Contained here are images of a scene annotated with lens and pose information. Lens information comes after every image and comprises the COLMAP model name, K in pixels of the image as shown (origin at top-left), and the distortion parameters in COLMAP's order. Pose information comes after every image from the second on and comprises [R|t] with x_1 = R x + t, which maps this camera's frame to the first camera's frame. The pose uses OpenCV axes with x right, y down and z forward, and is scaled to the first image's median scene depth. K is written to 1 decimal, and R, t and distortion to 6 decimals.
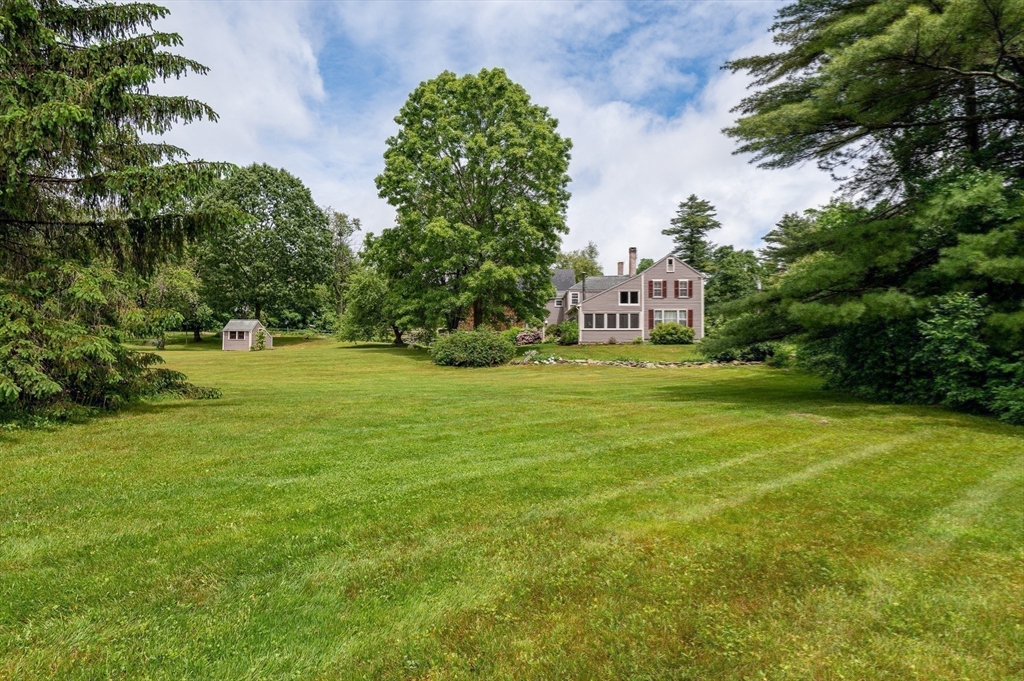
lens RADIAL K [[625.7, 0, 511.6], [0, 625.7, 344.0], [0, 0, 1]] dist [0.005875, -0.001130]
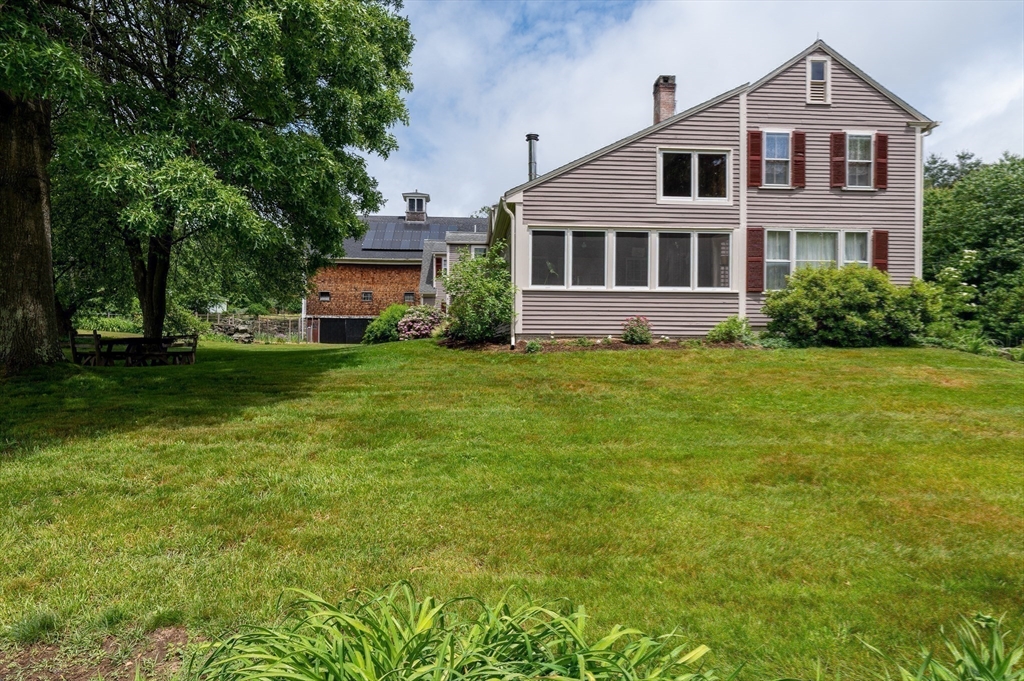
lens RADIAL K [[625.7, 0, 513.2], [0, 625.7, 342.1], [0, 0, 1]] dist [0.005875, -0.001130]
pose [[0.995632, 0.007342, 0.093077, 0.082810], [-0.008240, 0.999923, 0.009262, -0.002455], [-0.093002, -0.009988, 0.995616, 0.730879]]
